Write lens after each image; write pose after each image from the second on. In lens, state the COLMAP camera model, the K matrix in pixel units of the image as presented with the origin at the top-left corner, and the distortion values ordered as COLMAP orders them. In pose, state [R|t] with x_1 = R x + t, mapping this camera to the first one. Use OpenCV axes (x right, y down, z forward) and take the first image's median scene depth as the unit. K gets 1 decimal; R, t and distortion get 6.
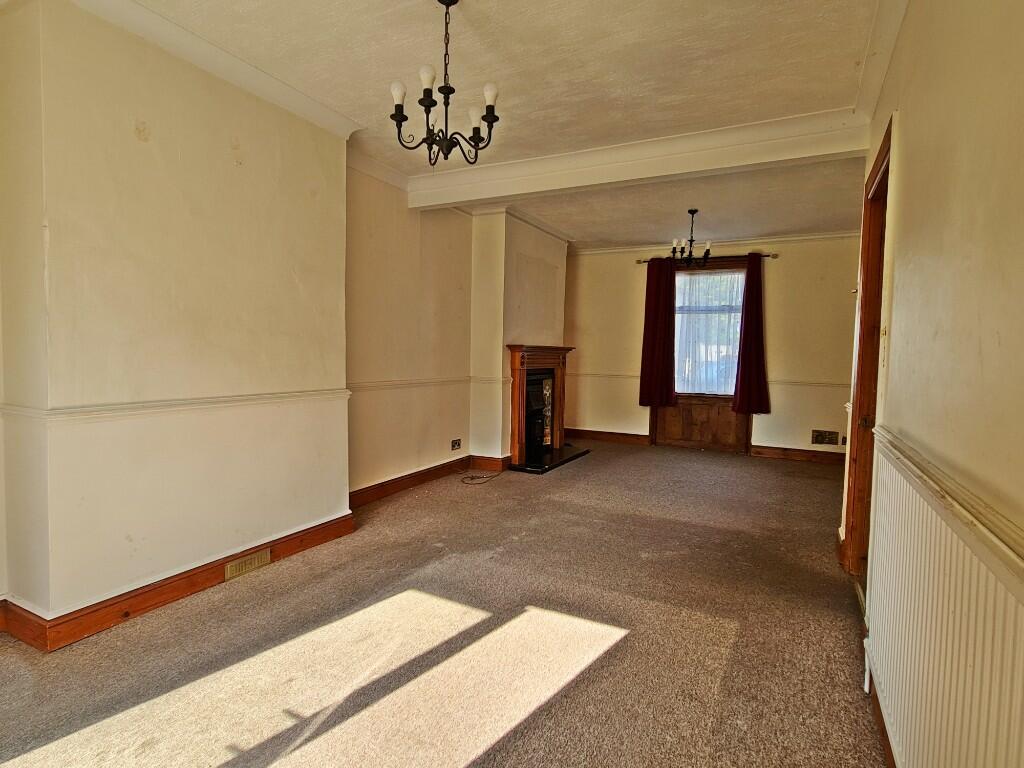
lens RADIAL K [[548.5, 0, 505.1], [0, 548.5, 385.2], [0, 0, 1]] dist [0.001263, 0.000395]
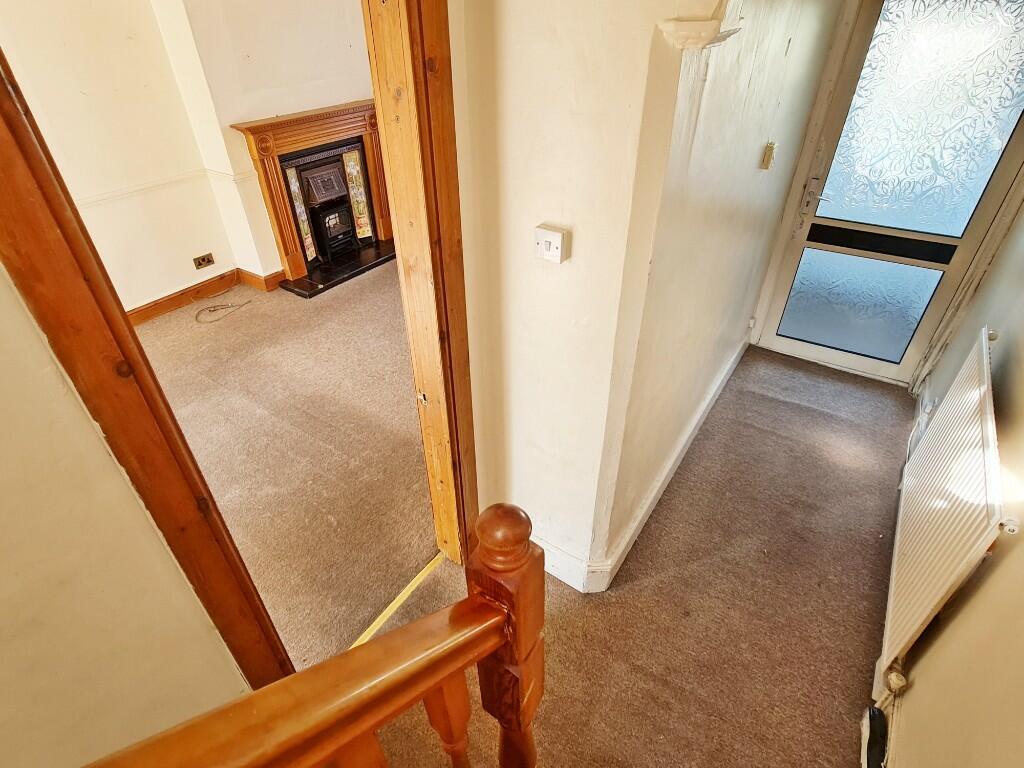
lens RADIAL K [[548.5, 0, 505.1], [0, 548.5, 385.2], [0, 0, 1]] dist [0.001263, 0.000395]
pose [[0.992903, 0.038786, -0.112423, 0.374663], [0.026751, 0.848258, 0.528907, -0.128248], [0.115877, -0.528161, 0.841201, 0.218798]]
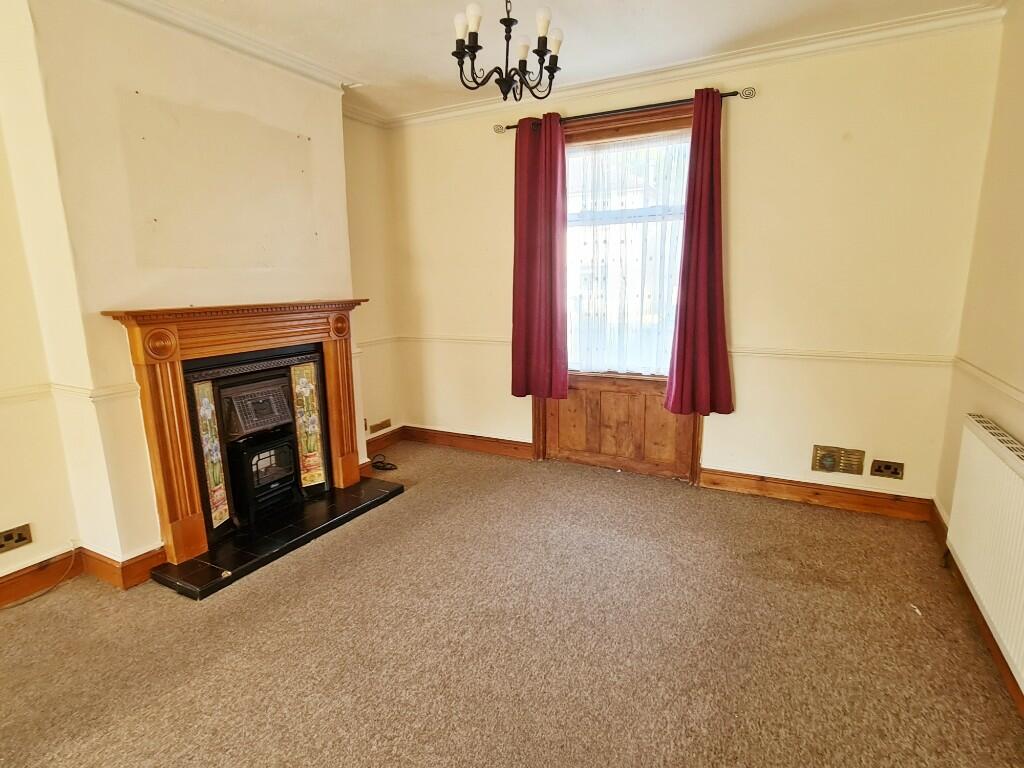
lens RADIAL K [[548.5, 0, 505.1], [0, 548.5, 385.2], [0, 0, 1]] dist [0.001263, 0.000395]
pose [[0.999305, -0.033612, -0.016130, 0.269161], [0.035393, 0.991262, 0.127073, -0.049279], [0.011718, -0.127555, 0.991762, 0.473091]]
